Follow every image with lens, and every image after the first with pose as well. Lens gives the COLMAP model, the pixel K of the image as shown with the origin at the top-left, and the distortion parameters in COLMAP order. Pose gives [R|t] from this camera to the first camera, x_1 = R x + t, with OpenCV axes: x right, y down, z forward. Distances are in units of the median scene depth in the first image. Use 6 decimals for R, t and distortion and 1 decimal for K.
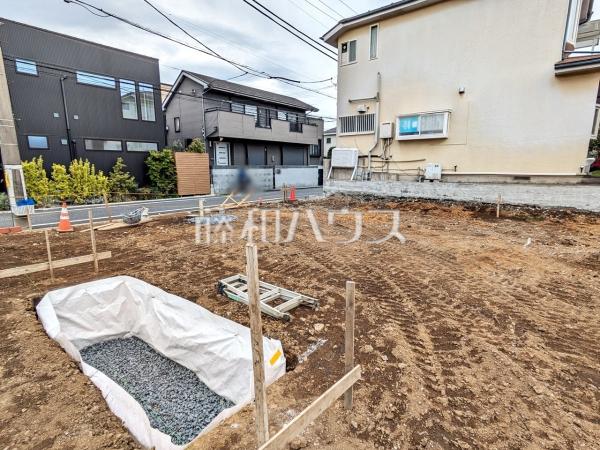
lens RADIAL K [[317.6, 0, 296.4], [0, 317.6, 227.2], [0, 0, 1]] dist [0.001999, -0.000455]
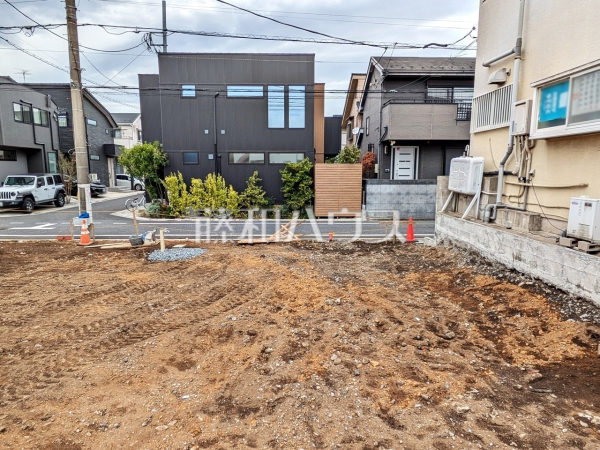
lens RADIAL K [[405.8, 0, 299.6], [0, 405.8, 233.5], [0, 0, 1]] dist [0.011532, -0.014348]
pose [[0.662601, 0.117789, -0.739652, 0.484345], [-0.144360, 0.989123, 0.028195, -0.103712], [0.734928, 0.088094, 0.672398, 0.359703]]
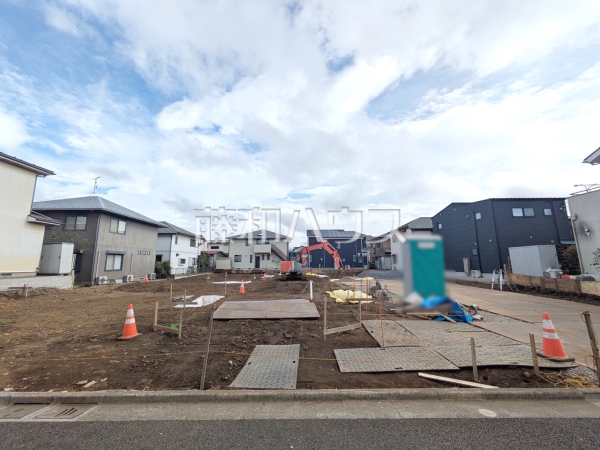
lens RADIAL K [[236.6, 0, 301.9], [0, 236.6, 223.9], [0, 0, 1]] dist [0.000552, 0.001156]
pose [[-0.636829, 0.134300, 0.759219, -0.936058], [0.152880, 0.987156, -0.046385, -0.092427], [-0.755696, 0.086530, -0.649181, 0.463852]]
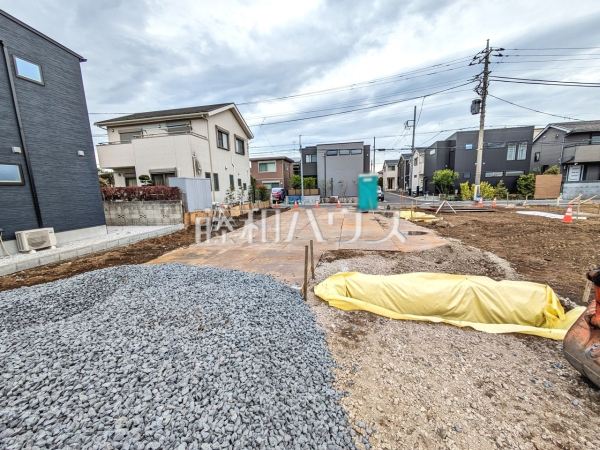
lens RADIAL K [[236.6, 0, 299.5], [0, 236.6, 224.3], [0, 0, 1]] dist [0.000552, 0.001156]
pose [[0.481639, 0.120933, -0.867985, 0.225208], [-0.132513, 0.989095, 0.064276, 0.172896], [0.866293, 0.084062, 0.492412, -1.042709]]
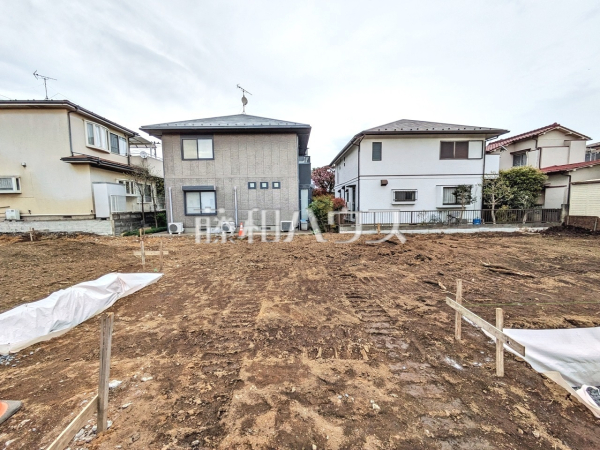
lens RADIAL K [[236.6, 0, 299.1], [0, 236.6, 224.7], [0, 0, 1]] dist [0.000552, 0.001156]
pose [[0.752979, -0.065984, 0.654728, 0.610862], [0.137095, 0.988858, -0.058011, 0.106034], [-0.643605, 0.133441, 0.753635, -0.610913]]
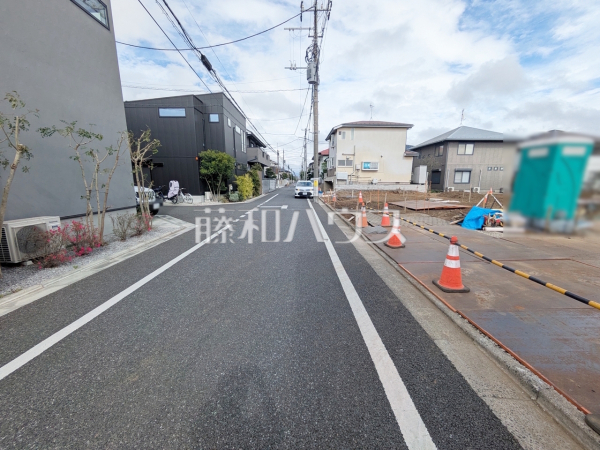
lens RADIAL K [[236.6, 0, 299.2], [0, 236.6, 223.7], [0, 0, 1]] dist [0.000552, 0.001156]
pose [[0.762747, -0.109057, 0.637435, -1.389552], [0.114861, 0.992852, 0.032423, 0.063870], [-0.636415, 0.048486, 0.769821, -0.229140]]
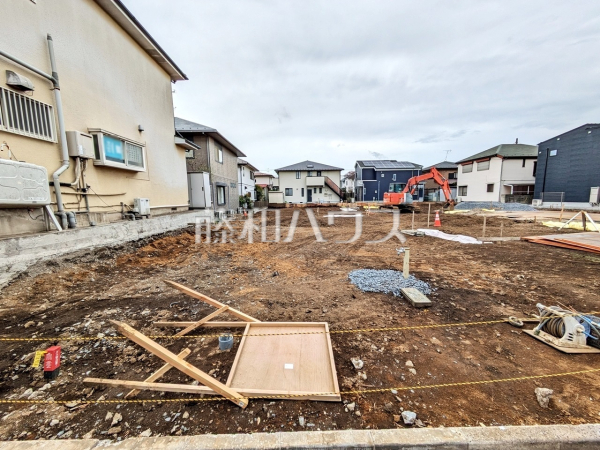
lens RADIAL K [[236.6, 0, 300.7], [0, 236.6, 224.4], [0, 0, 1]] dist [0.000552, 0.001156]
pose [[-0.655605, -0.070259, 0.751828, -0.335375], [0.159770, 0.960212, 0.229055, -0.179608], [-0.738008, 0.270289, -0.618295, 0.941438]]
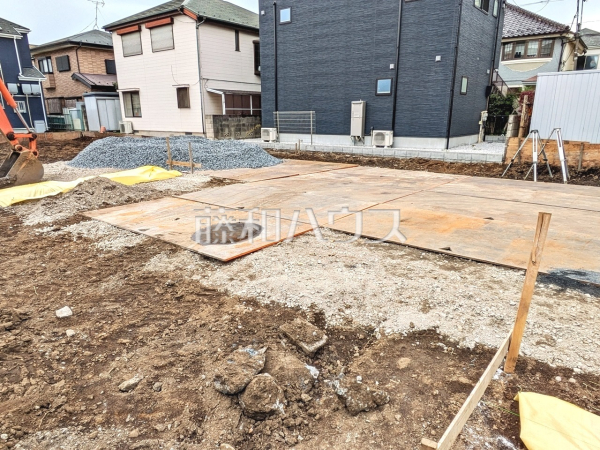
lens RADIAL K [[405.8, 0, 296.8], [0, 405.8, 237.0], [0, 0, 1]] dist [0.011532, -0.014348]
pose [[-0.999780, 0.012998, -0.016476, -0.214329], [0.003903, 0.886574, 0.462571, 0.032291], [0.020620, 0.462405, -0.886429, -0.166672]]
